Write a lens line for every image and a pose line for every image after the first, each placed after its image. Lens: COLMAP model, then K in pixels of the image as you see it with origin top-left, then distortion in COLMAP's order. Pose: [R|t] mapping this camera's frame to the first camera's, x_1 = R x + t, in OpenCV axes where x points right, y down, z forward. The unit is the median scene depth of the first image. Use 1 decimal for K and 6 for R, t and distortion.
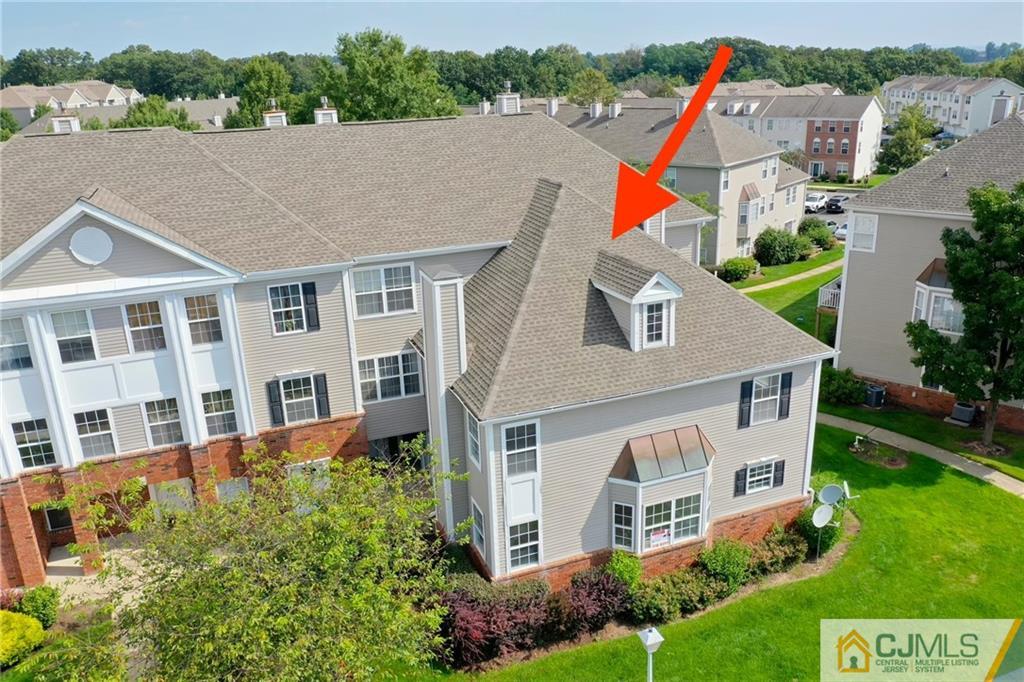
lens RADIAL K [[771.1, 0, 513.3], [0, 771.1, 342.7], [0, 0, 1]] dist [0.005185, -0.001005]
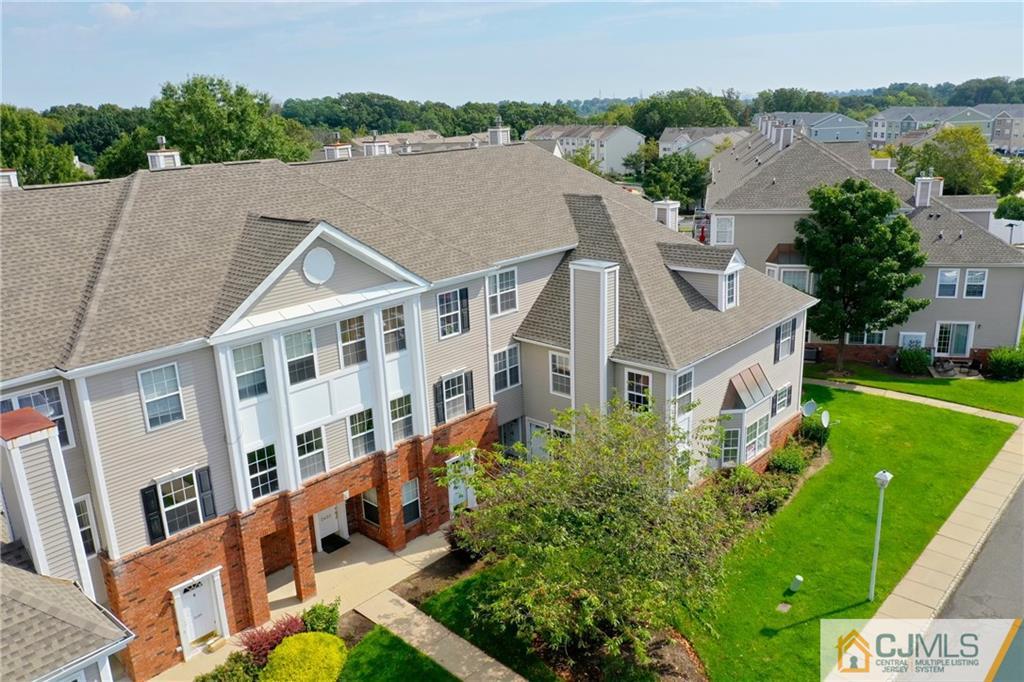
lens RADIAL K [[771.1, 0, 511.7], [0, 771.1, 340.2], [0, 0, 1]] dist [0.005185, -0.001005]
pose [[0.898073, -0.127927, 0.420833, -0.681722], [0.155722, 0.987276, -0.032198, 0.042813], [-0.411359, 0.094449, 0.906567, -0.037274]]
